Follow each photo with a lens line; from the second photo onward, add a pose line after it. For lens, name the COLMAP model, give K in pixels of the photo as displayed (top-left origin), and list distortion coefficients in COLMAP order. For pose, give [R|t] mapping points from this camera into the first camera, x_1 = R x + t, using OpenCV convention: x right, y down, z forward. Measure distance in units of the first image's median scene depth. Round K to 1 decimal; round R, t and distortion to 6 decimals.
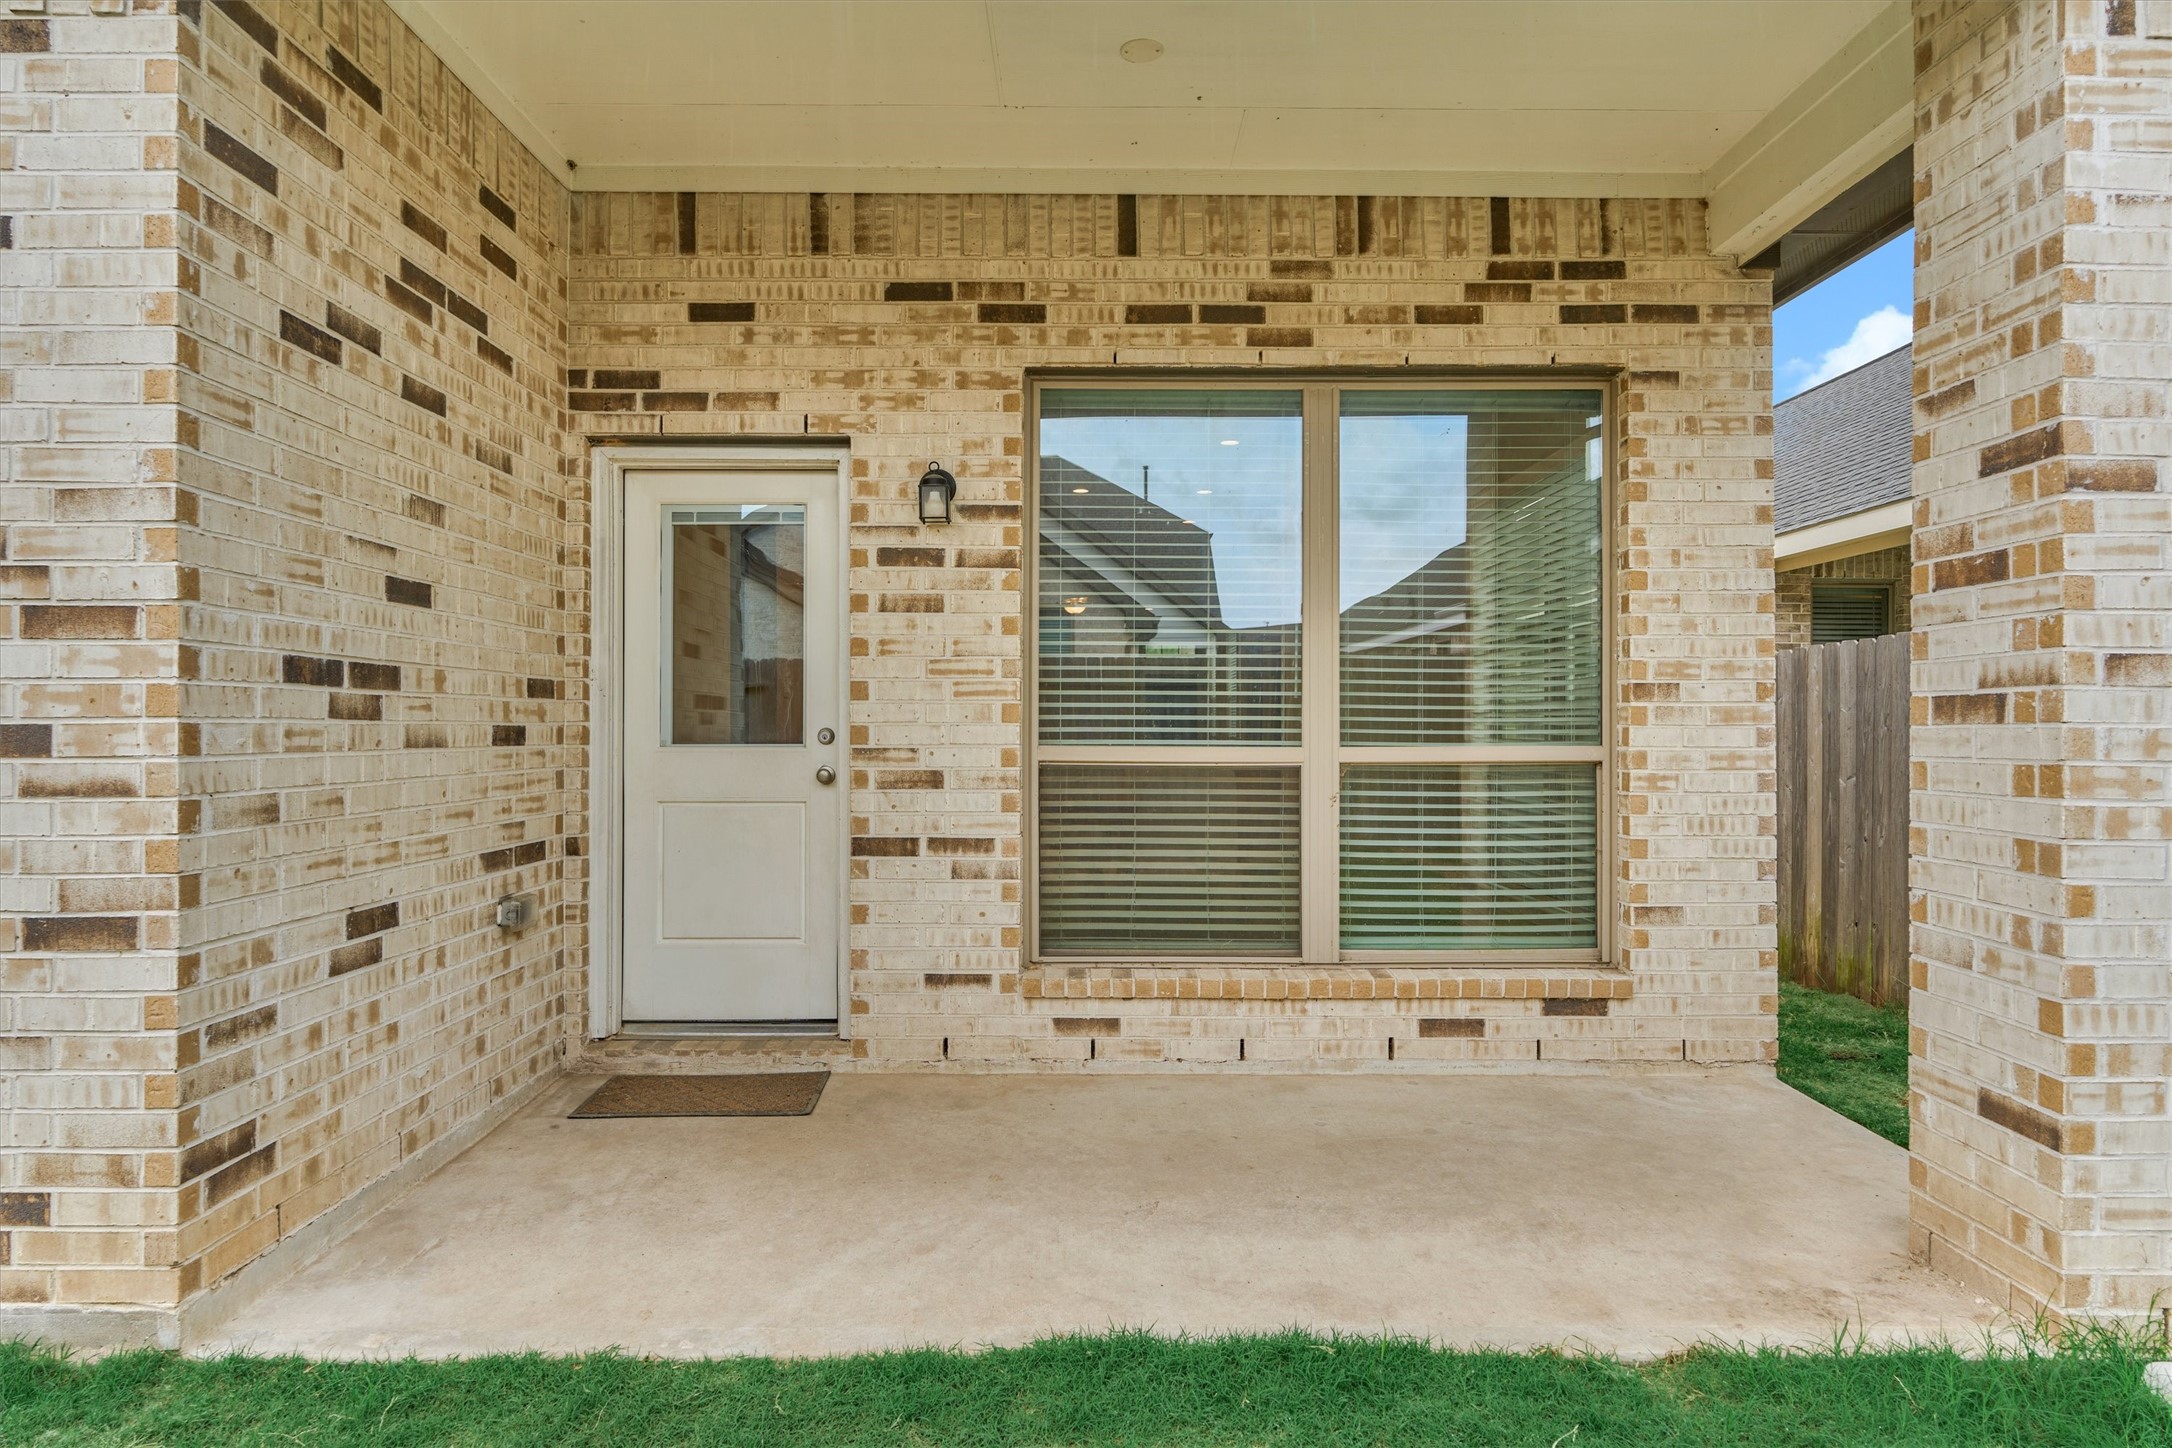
lens RADIAL K [[1259.0, 0, 1087.6], [0, 1259.0, 717.8], [0, 0, 1]] dist [0.001536, -0.002203]
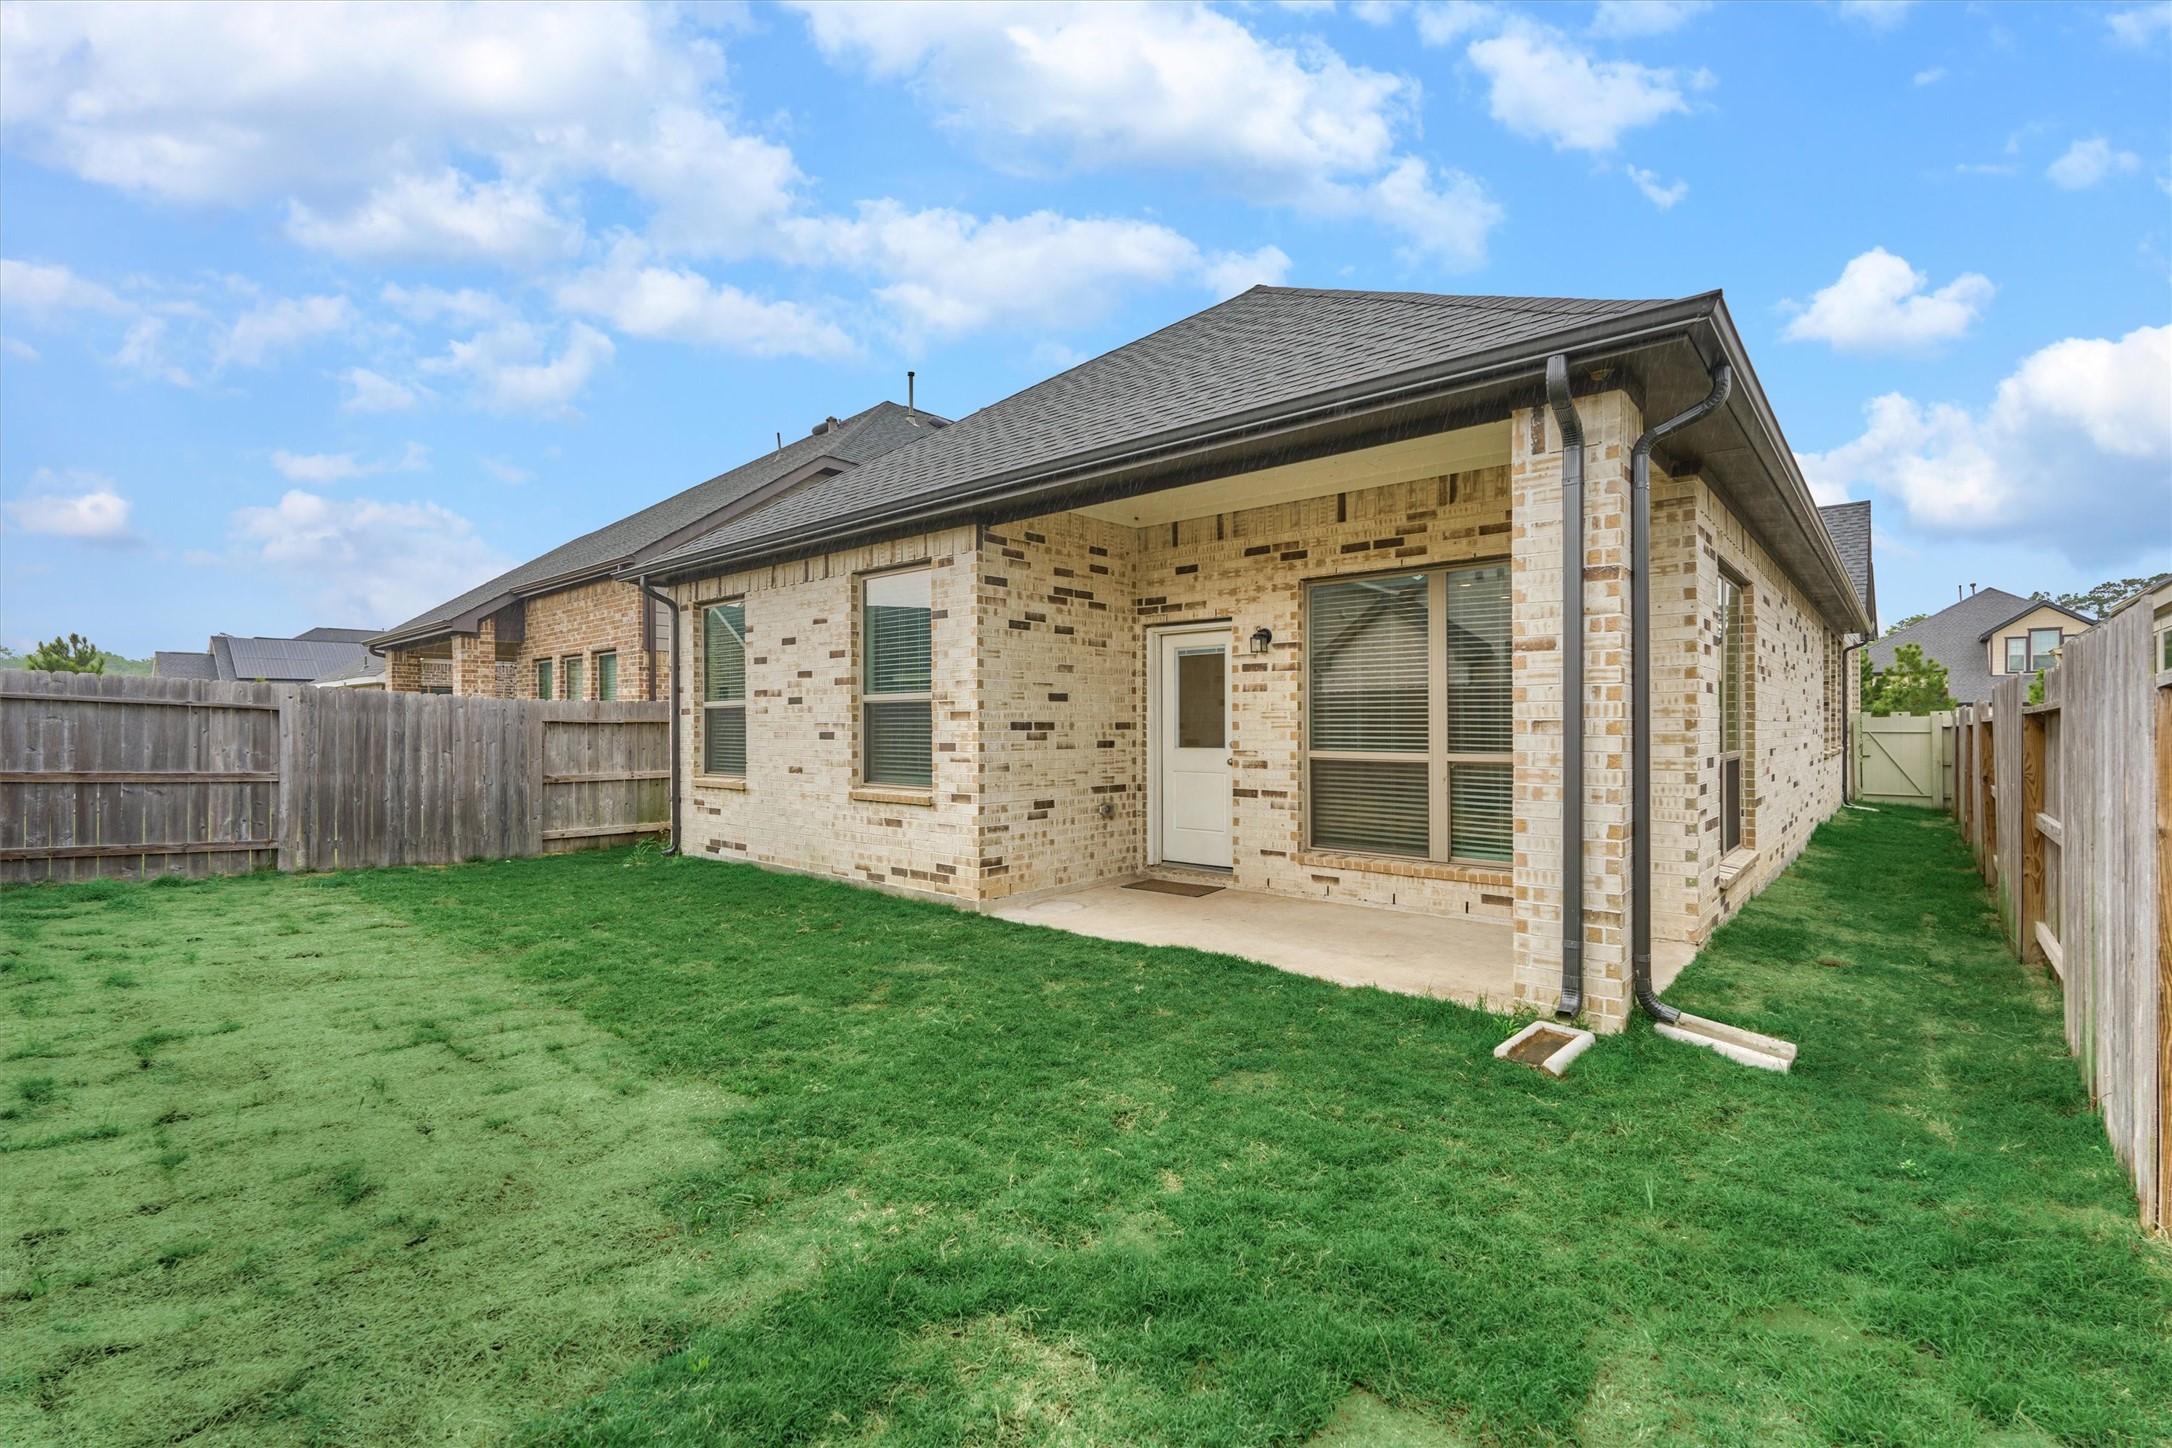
lens RADIAL K [[948.9, 0, 1083.3], [0, 948.9, 724.6], [0, 0, 1]] dist [-0.004704, 0.000359]
pose [[0.745233, -0.003610, -0.666795, 0.781741], [0.008167, 0.999960, 0.003714, -0.032654], [0.666755, -0.008213, 0.745232, -0.497886]]
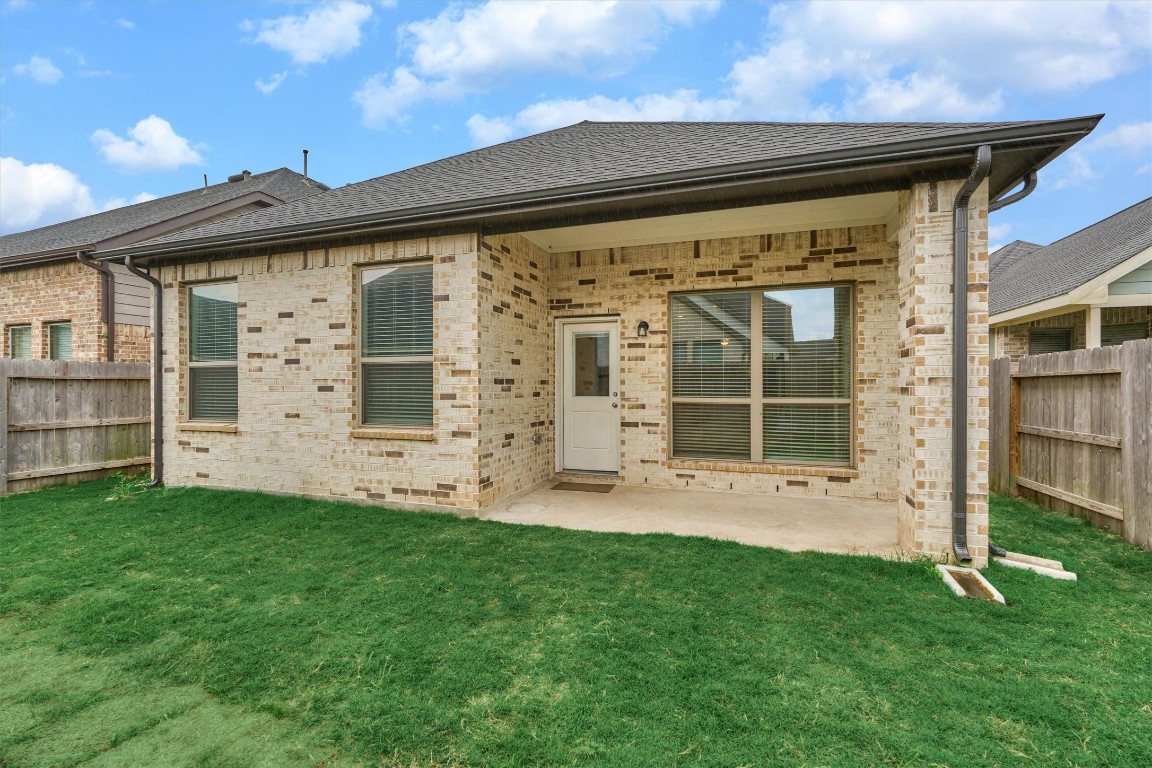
lens RADIAL K [[503.3, 0, 575.8], [0, 503.3, 383.3], [0, 0, 1]] dist [-0.004704, 0.000359]
pose [[0.942670, -0.002090, -0.333721, 0.182022], [0.003498, 0.999987, 0.003618, -0.024137], [0.333709, -0.004578, 0.942665, -0.439206]]
